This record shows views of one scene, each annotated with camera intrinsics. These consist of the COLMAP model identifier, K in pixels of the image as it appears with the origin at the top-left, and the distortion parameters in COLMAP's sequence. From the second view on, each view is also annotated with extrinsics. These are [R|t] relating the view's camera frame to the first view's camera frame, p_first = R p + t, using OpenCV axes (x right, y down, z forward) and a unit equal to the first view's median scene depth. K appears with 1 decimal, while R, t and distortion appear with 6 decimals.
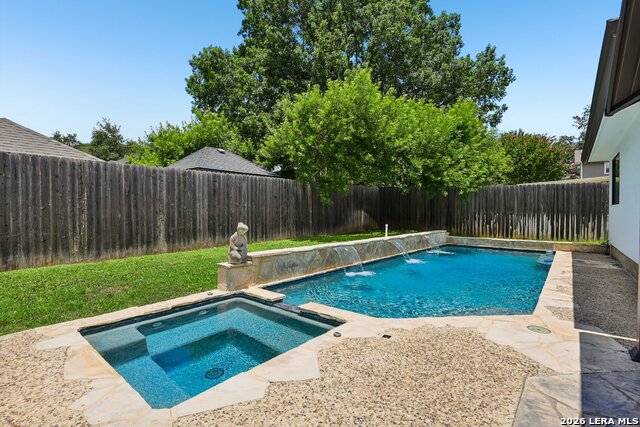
lens RADIAL K [[300.3, 0, 319.5], [0, 300.3, 217.7], [0, 0, 1]] dist [-0.020498, -0.000168]
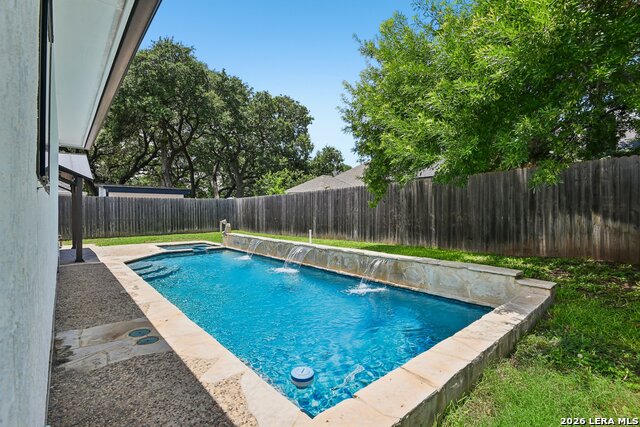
lens RADIAL K [[295.5, 0, 317.3], [0, 295.5, 211.3], [0, 0, 1]] dist [-0.015784, -0.002195]
pose [[-0.152945, -0.010438, -0.988180, 0.979703], [-0.023508, 0.999700, -0.006921, -0.025232], [0.987955, 0.022172, -0.153144, 1.014548]]
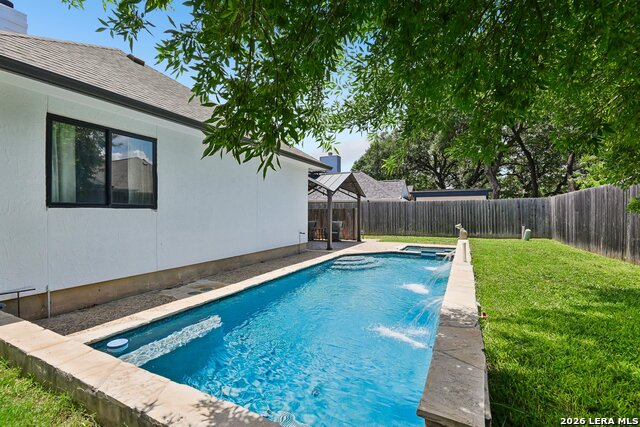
lens RADIAL K [[295.5, 0, 317.3], [0, 295.5, 211.3], [0, 0, 1]] dist [-0.015784, -0.002195]
pose [[-0.972864, -0.011995, -0.231067, 0.599676], [-0.015891, 0.999761, 0.015006, -0.043422], [0.230831, 0.018271, -0.972822, 1.359616]]
